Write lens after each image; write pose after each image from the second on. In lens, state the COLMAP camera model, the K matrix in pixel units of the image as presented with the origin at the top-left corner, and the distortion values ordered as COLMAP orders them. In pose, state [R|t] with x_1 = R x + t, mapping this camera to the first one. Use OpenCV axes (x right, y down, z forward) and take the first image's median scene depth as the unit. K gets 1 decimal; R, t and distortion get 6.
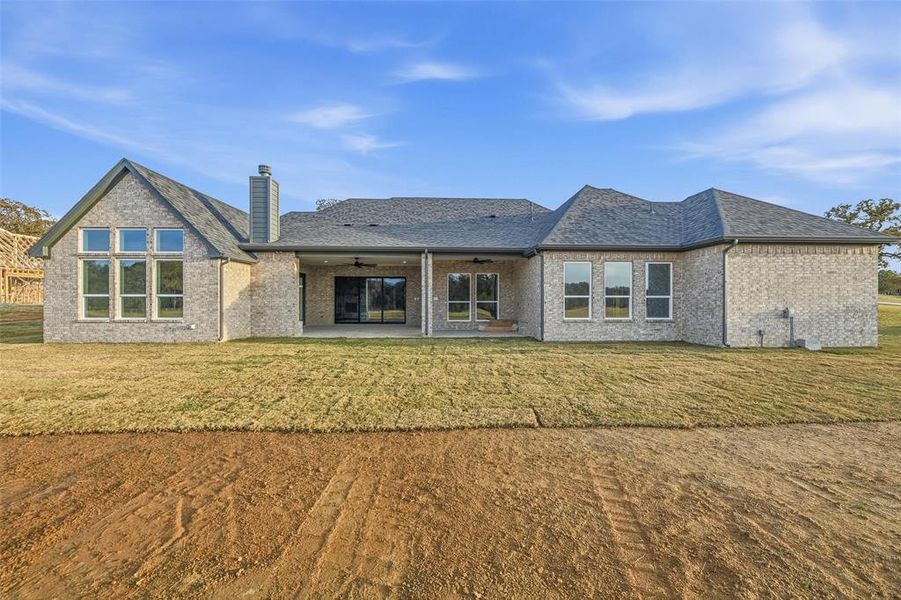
lens RADIAL K [[360.9, 0, 453.1], [0, 360.9, 301.5], [0, 0, 1]] dist [-0.009859, -0.000741]
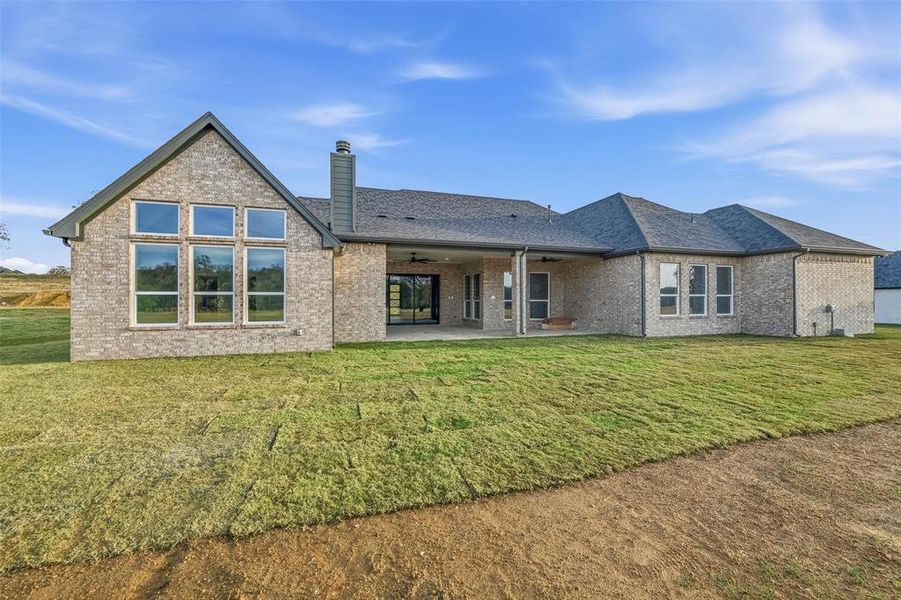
lens RADIAL K [[360.9, 0, 450.9], [0, 360.9, 297.0], [0, 0, 1]] dist [-0.009859, -0.000741]
pose [[0.964367, -0.000586, 0.264569, -0.607666], [0.002994, 0.999958, -0.008701, -0.000629], [-0.264553, 0.009183, 0.964327, 0.129243]]
